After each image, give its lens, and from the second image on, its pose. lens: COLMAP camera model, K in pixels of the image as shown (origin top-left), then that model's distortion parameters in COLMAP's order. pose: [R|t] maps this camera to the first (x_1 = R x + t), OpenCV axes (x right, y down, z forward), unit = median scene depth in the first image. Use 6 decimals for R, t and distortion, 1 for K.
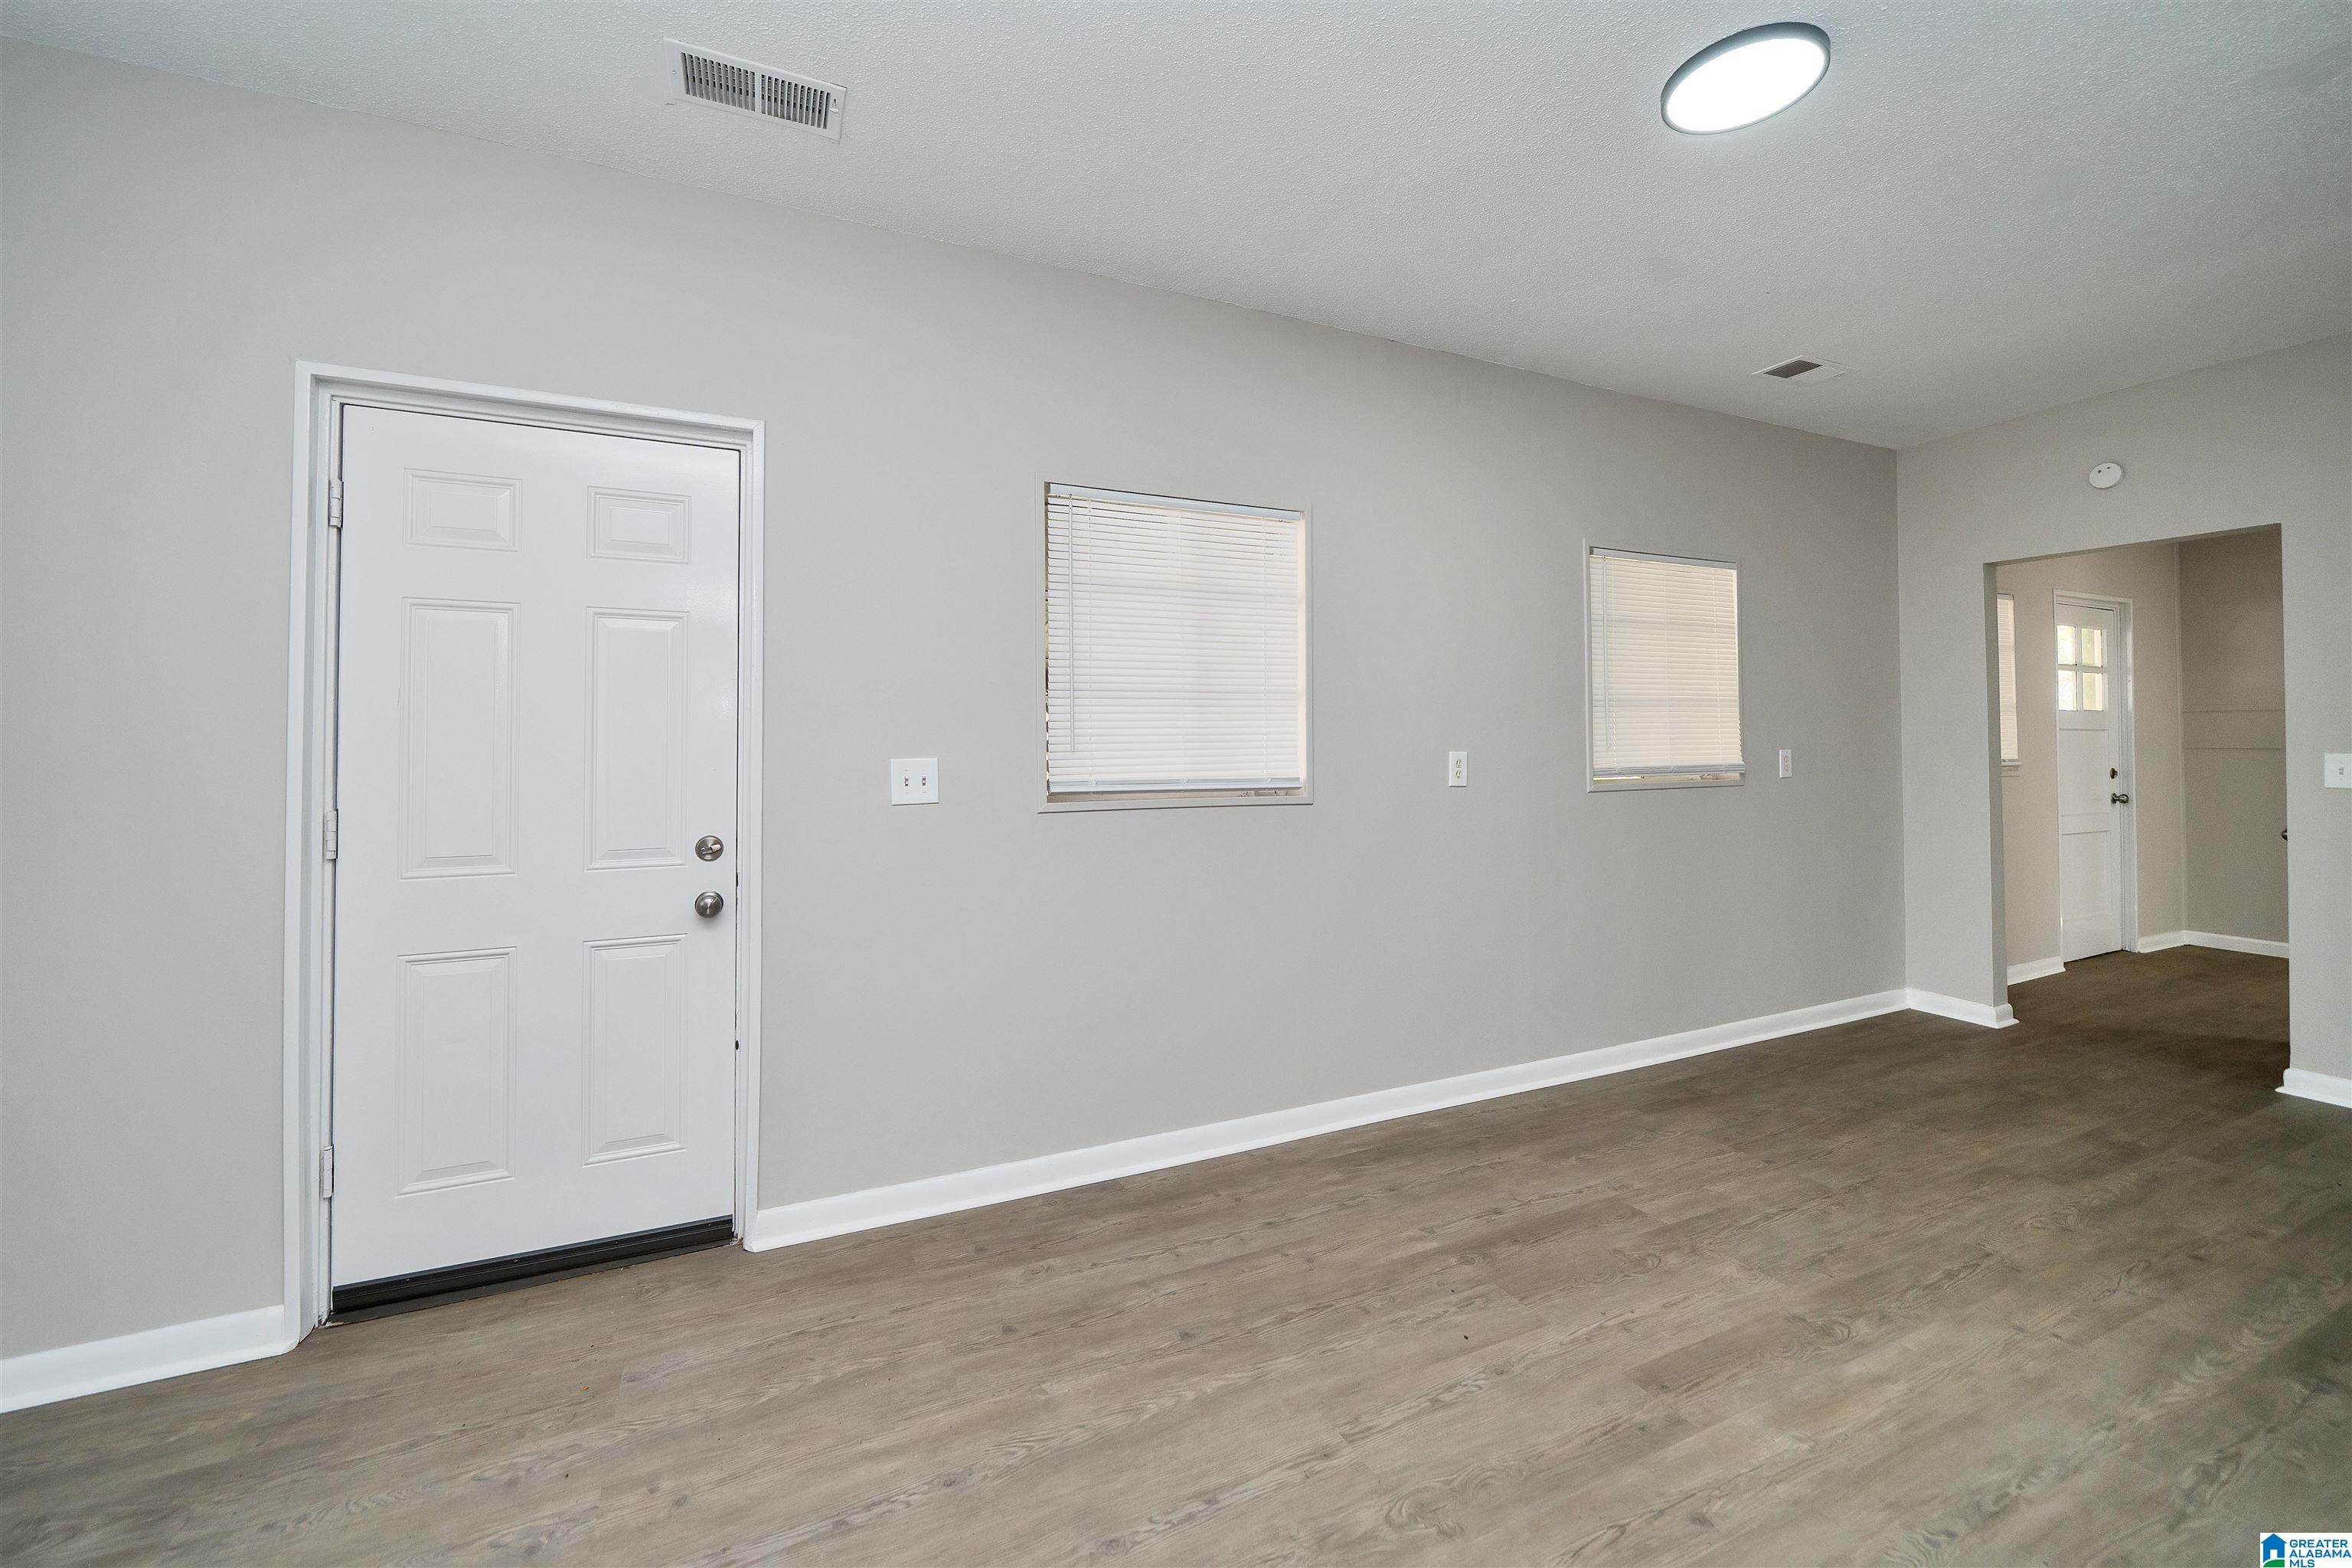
lens RADIAL K [[880.2, 0, 1179.1], [0, 880.2, 745.4], [0, 0, 1]] dist [-0.002247, -0.000124]
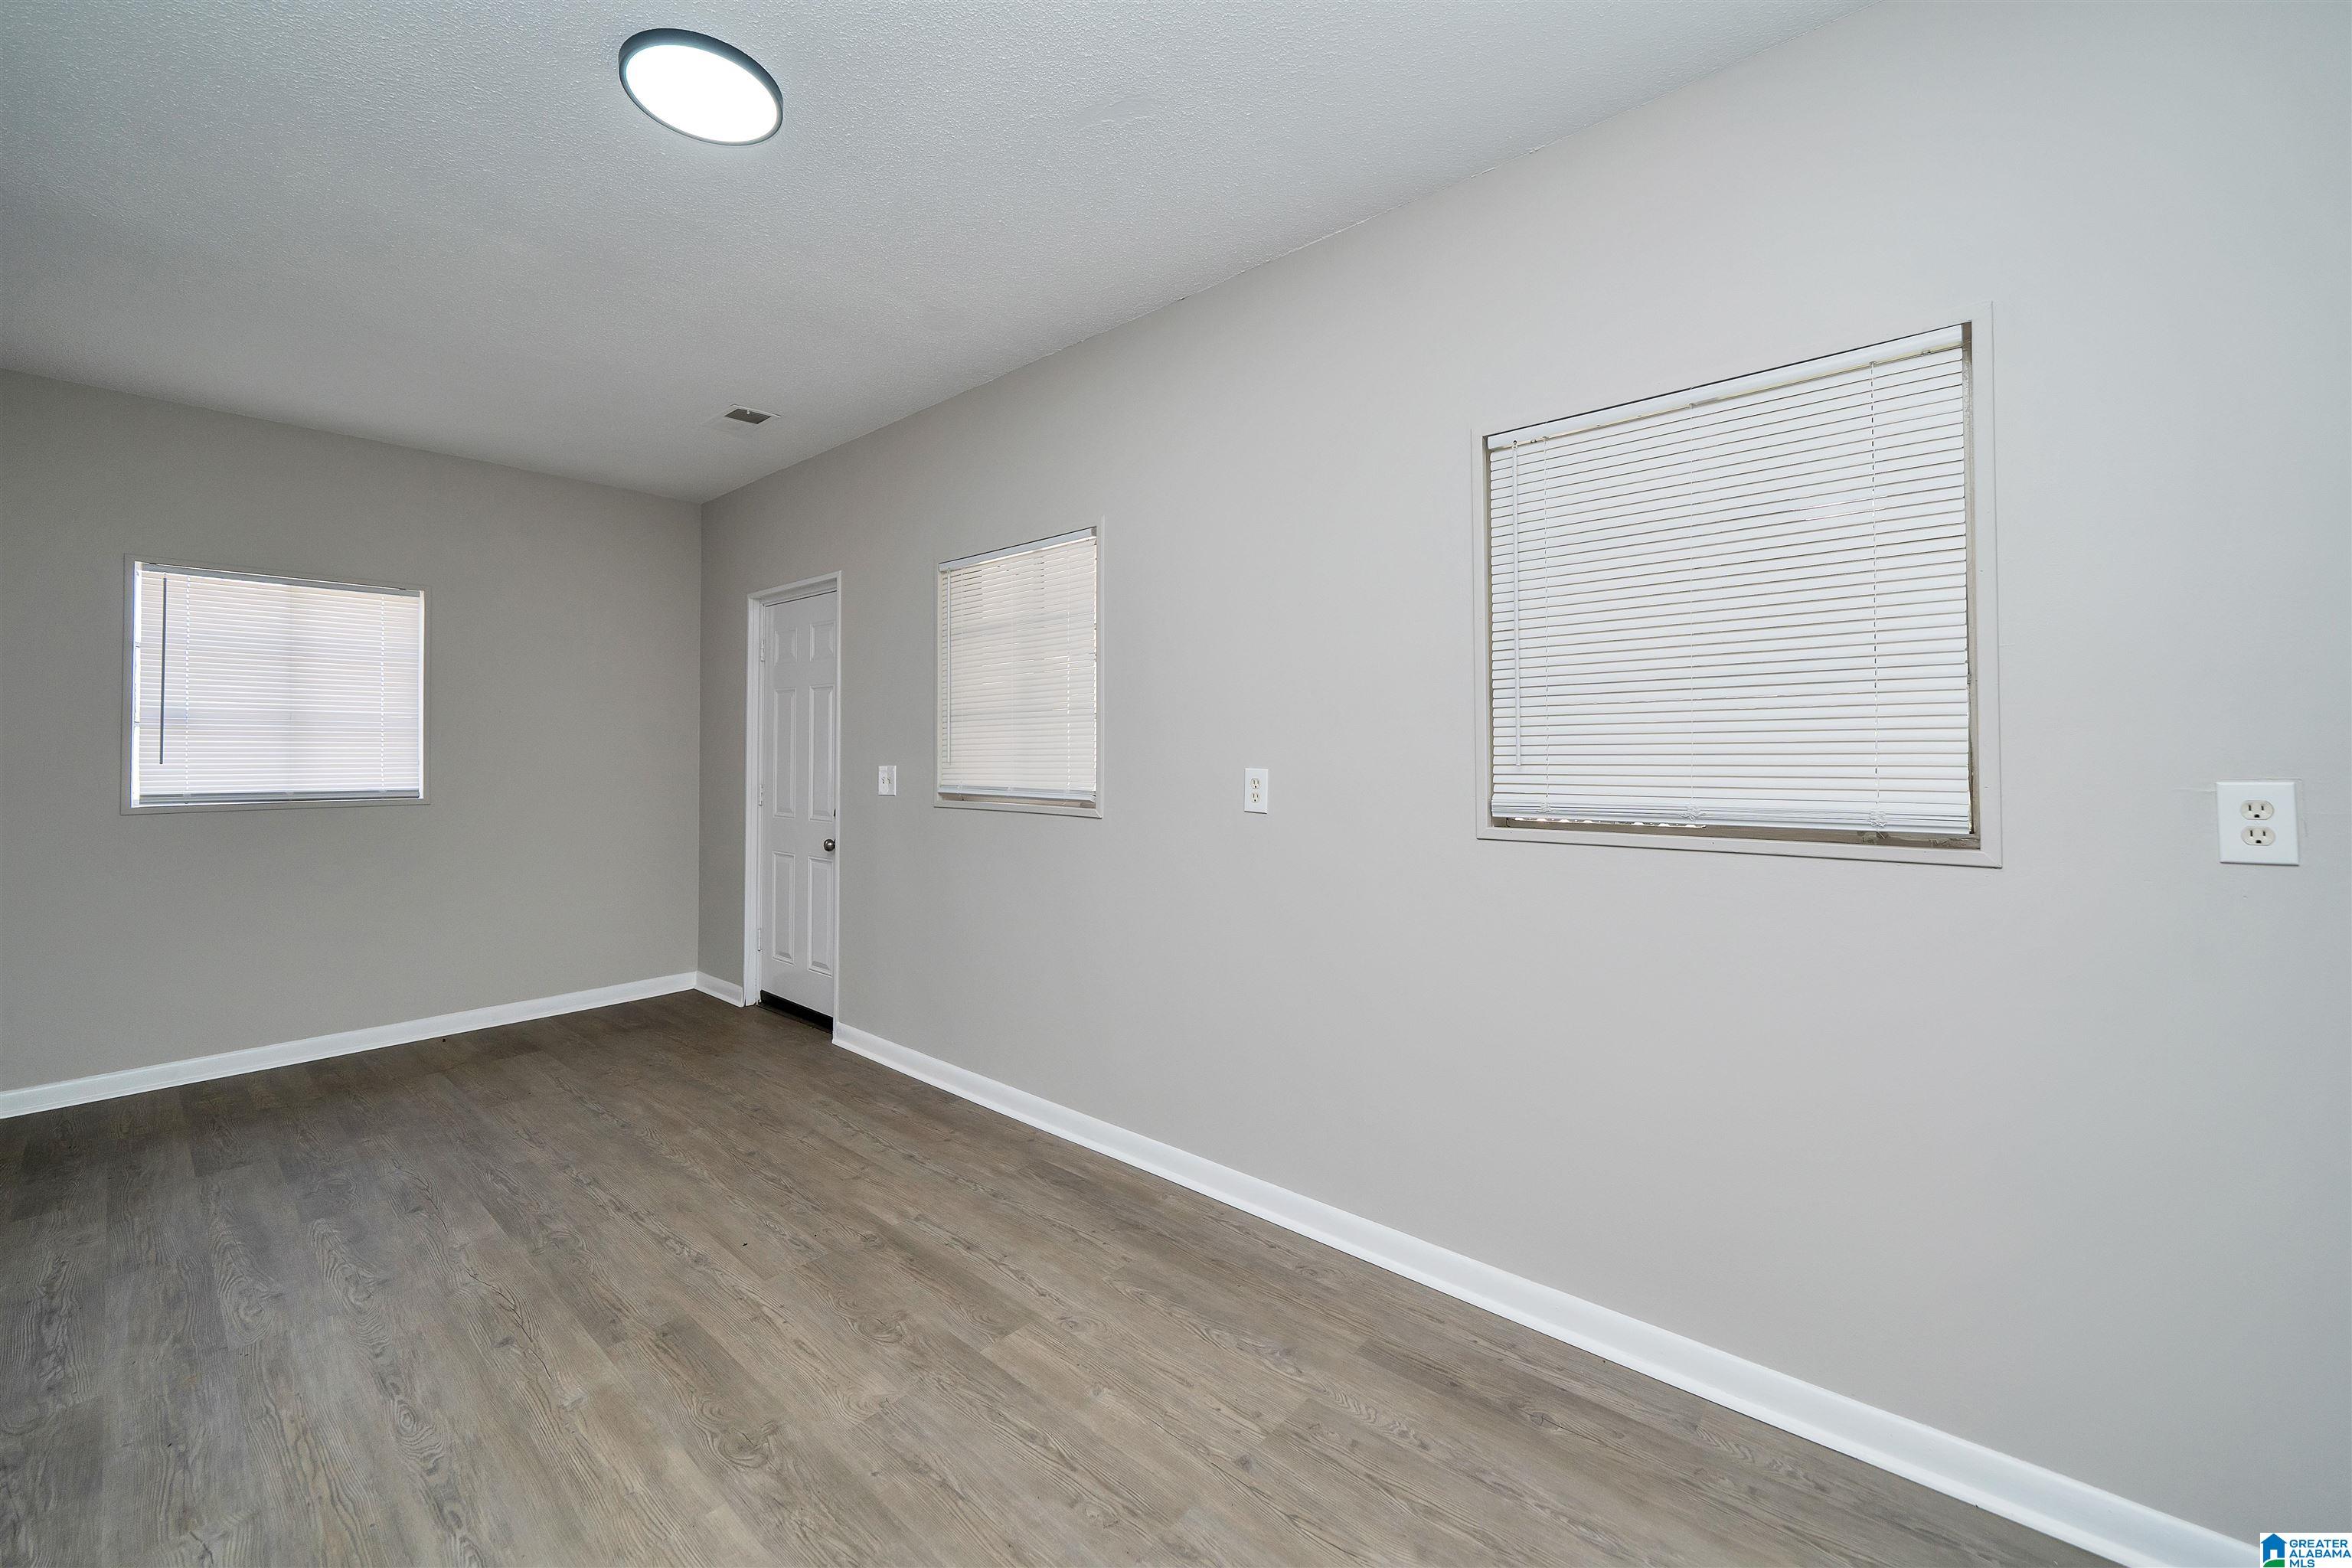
lens RADIAL K [[880.2, 0, 1176.1], [0, 880.2, 760.7], [0, 0, 1]] dist [-0.002247, -0.000124]
pose [[0.448602, 0.009707, -0.893679, 1.470833], [0.000926, 0.999935, 0.011326, -0.013352], [0.893731, -0.005909, 0.448564, 0.864820]]
